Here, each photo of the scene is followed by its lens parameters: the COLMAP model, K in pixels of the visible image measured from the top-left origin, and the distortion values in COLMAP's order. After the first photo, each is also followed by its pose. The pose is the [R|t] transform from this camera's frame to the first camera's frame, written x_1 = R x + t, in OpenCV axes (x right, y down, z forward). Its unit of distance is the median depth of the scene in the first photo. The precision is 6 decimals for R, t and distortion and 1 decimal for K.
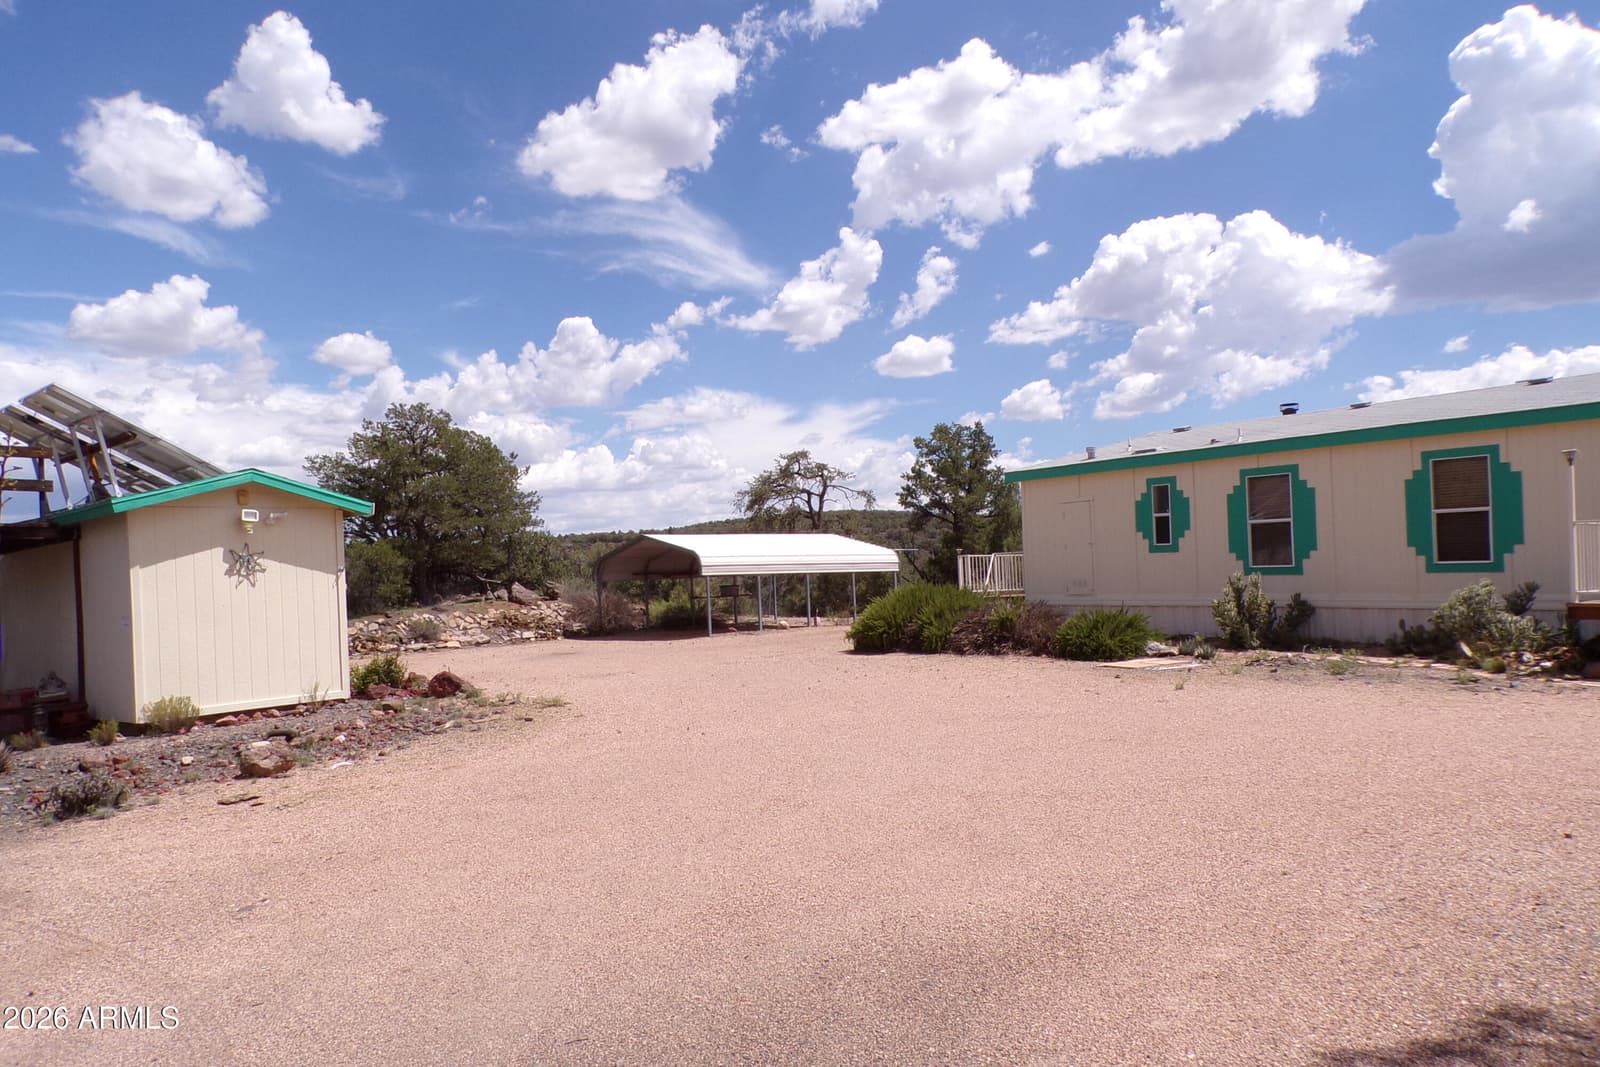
lens RADIAL K [[1120.0, 0, 801.2], [0, 1120.0, 543.6], [0, 0, 1]] dist [0.099201, -0.107009]
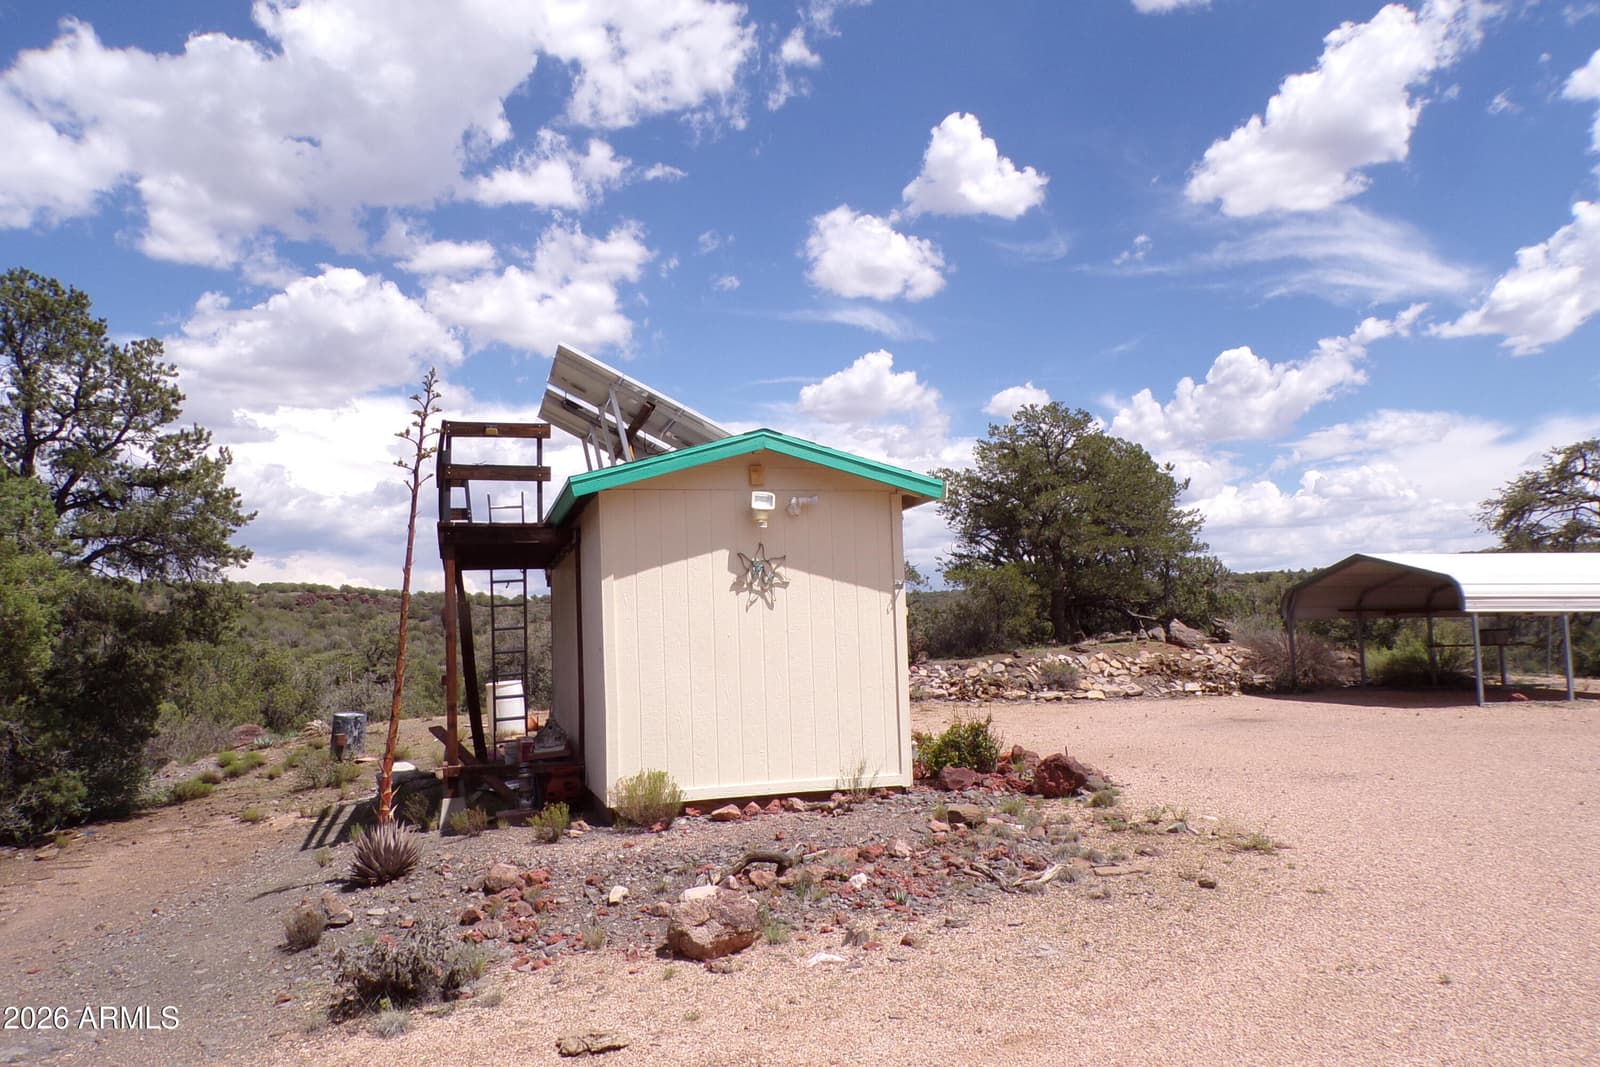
lens RADIAL K [[1120.0, 0, 801.2], [0, 1120.0, 543.6], [0, 0, 1]] dist [0.099201, -0.107009]
pose [[0.843191, -0.021079, -0.537201, -0.048293], [0.002167, 0.999356, -0.035812, 0.009957], [0.537610, 0.029032, 0.842694, 0.194691]]
